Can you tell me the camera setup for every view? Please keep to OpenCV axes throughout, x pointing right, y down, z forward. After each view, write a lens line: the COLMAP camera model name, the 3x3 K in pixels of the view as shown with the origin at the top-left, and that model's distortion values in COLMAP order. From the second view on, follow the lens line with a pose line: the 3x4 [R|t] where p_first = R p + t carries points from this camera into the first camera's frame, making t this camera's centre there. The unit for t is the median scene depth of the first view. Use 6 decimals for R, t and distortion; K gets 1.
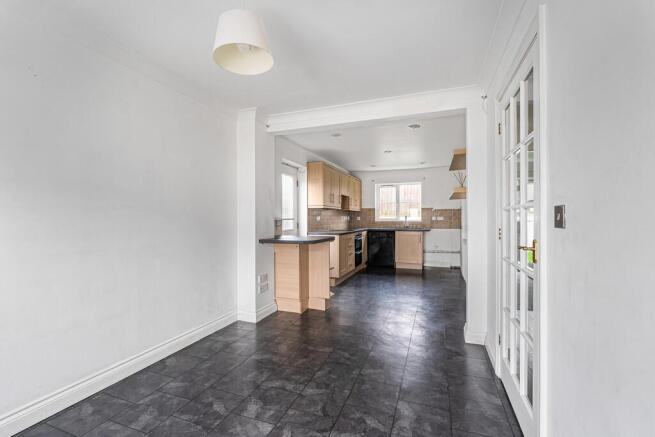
lens RADIAL K [[293.1, 0, 327.5], [0, 293.1, 218.5], [0, 0, 1]] dist [0.000092, -0.000007]
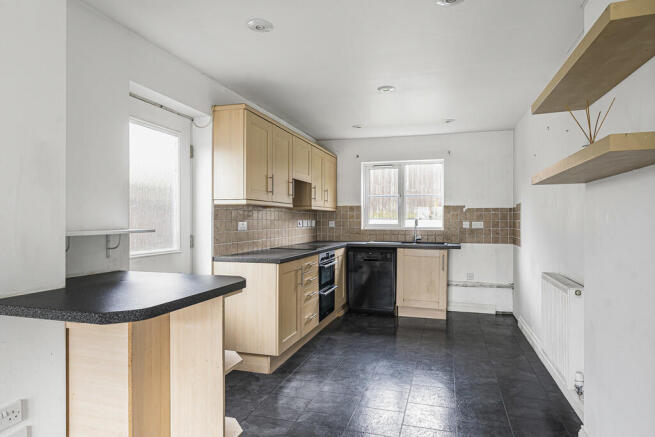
lens RADIAL K [[389.0, 0, 327.5], [0, 389.0, 218.5], [0, 0, 1]] dist [0.000666, 0.000188]
pose [[0.998261, 0.003069, 0.058861, 0.060610], [-0.002859, 0.999989, -0.003649, -0.008831], [-0.058872, 0.003475, 0.998259, 0.291657]]
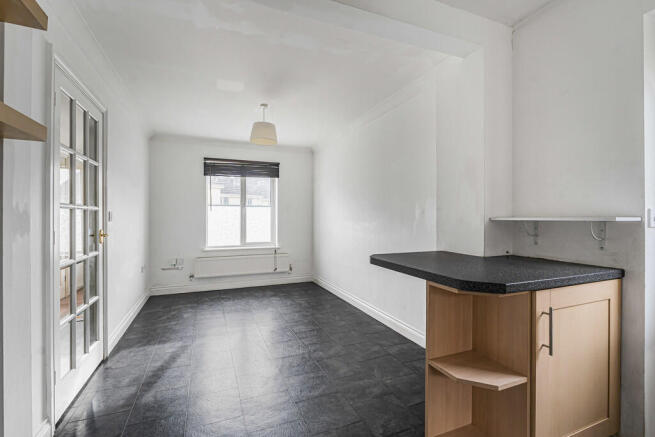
lens RADIAL K [[293.1, 0, 327.5], [0, 293.1, 218.5], [0, 0, 1]] dist [0.000092, -0.000007]
pose [[-0.731375, 0.005290, -0.681955, 0.200814], [0.001527, 0.999980, 0.006119, 0.000668], [0.681974, 0.003434, -0.731369, 0.706954]]
